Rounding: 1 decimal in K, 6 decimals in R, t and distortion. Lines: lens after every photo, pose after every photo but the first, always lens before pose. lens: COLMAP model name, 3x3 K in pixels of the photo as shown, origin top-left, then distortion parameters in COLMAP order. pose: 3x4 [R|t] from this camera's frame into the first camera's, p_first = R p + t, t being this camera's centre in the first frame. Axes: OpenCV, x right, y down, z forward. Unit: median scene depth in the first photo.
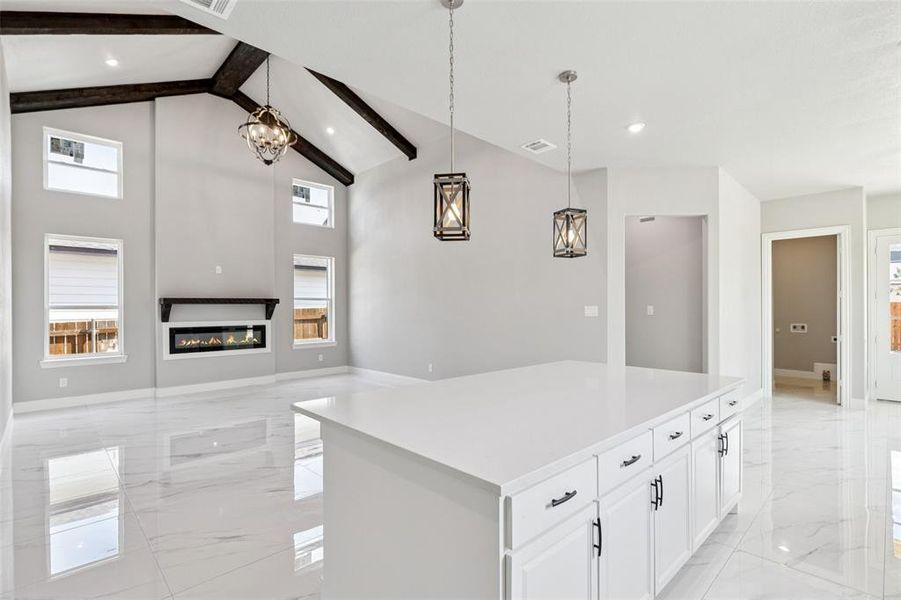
lens RADIAL K [[414.2, 0, 453.2], [0, 414.2, 306.9], [0, 0, 1]] dist [0.000486, 0.000006]
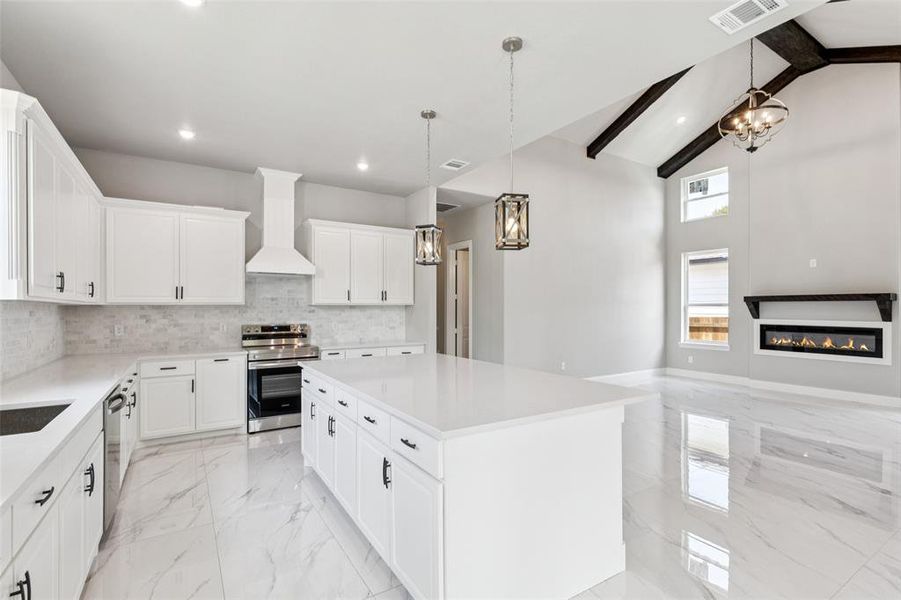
lens RADIAL K [[414.2, 0, 453.2], [0, 414.2, 306.9], [0, 0, 1]] dist [0.000486, 0.000006]
pose [[-0.194116, 0.006149, -0.980959, 0.503064], [0.005327, 0.999972, 0.005214, -0.003896], [0.980964, -0.004213, -0.194143, 0.443075]]
